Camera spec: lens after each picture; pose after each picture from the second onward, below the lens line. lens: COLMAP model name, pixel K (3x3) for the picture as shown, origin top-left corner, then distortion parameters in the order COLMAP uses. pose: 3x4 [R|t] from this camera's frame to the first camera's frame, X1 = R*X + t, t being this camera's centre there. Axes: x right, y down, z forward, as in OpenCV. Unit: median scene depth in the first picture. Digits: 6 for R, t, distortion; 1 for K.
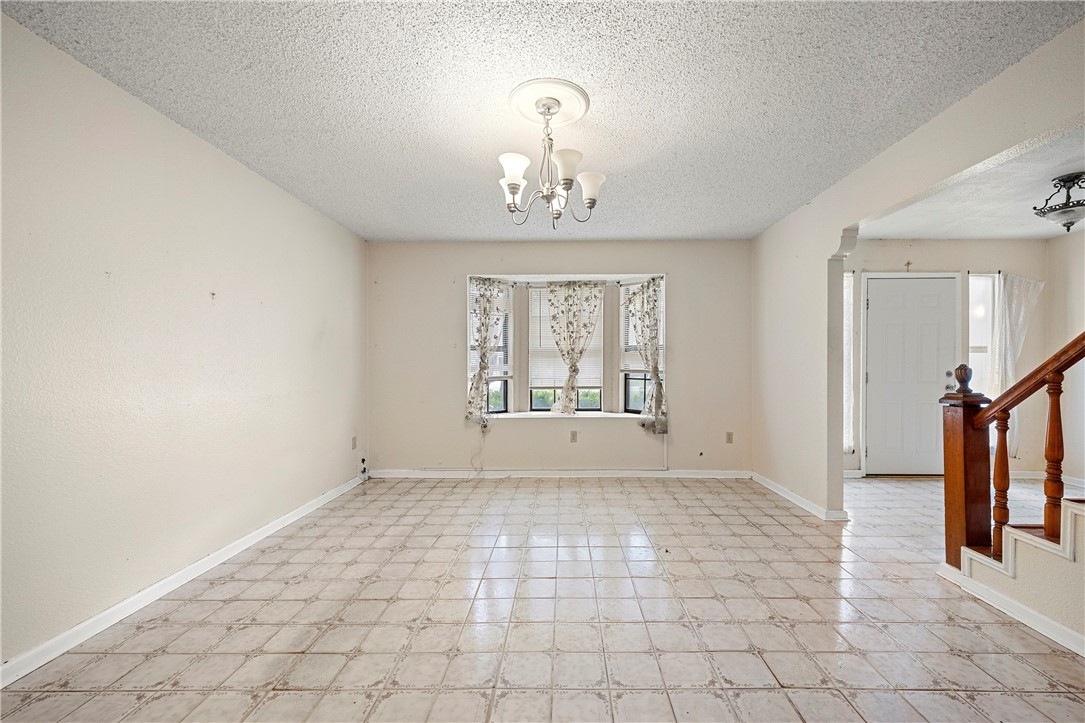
lens RADIAL K [[445.6, 0, 541.4], [0, 445.6, 361.2], [0, 0, 1]] dist [-0.001549, -0.000222]
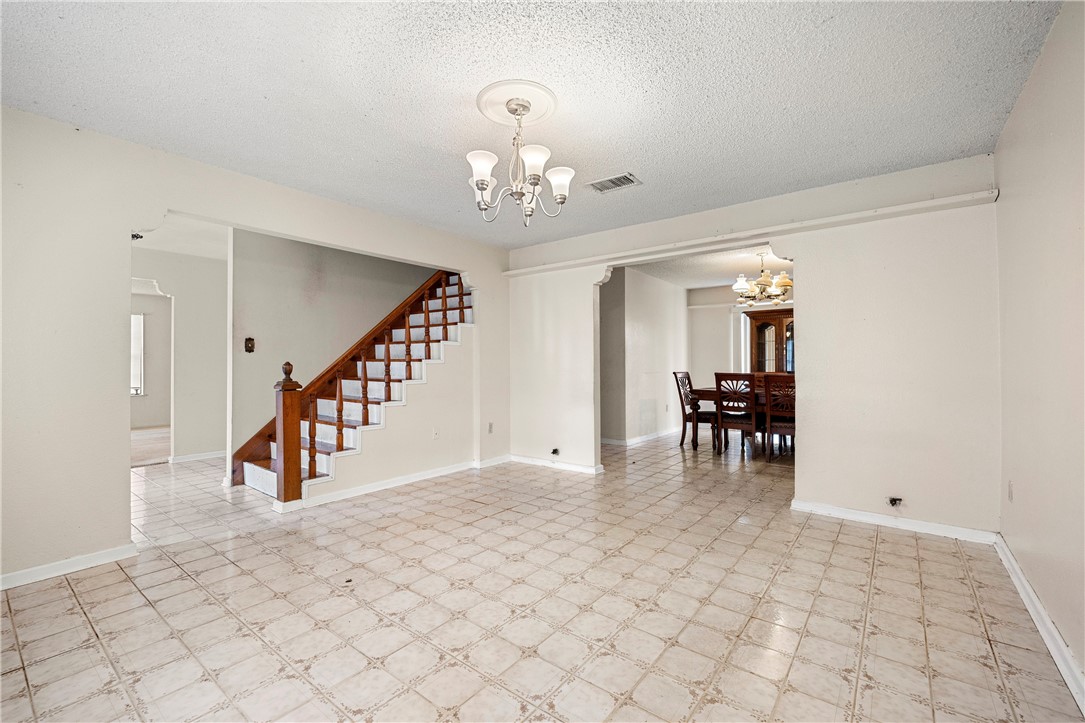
lens RADIAL K [[447.5, 0, 537.5], [0, 447.5, 365.4], [0, 0, 1]] dist [0.000394, -0.000014]
pose [[-0.810687, 0.002350, 0.585475, -0.627371], [-0.001918, 0.999976, -0.006668, 0.029700], [-0.585477, -0.006529, -0.810663, 1.844478]]
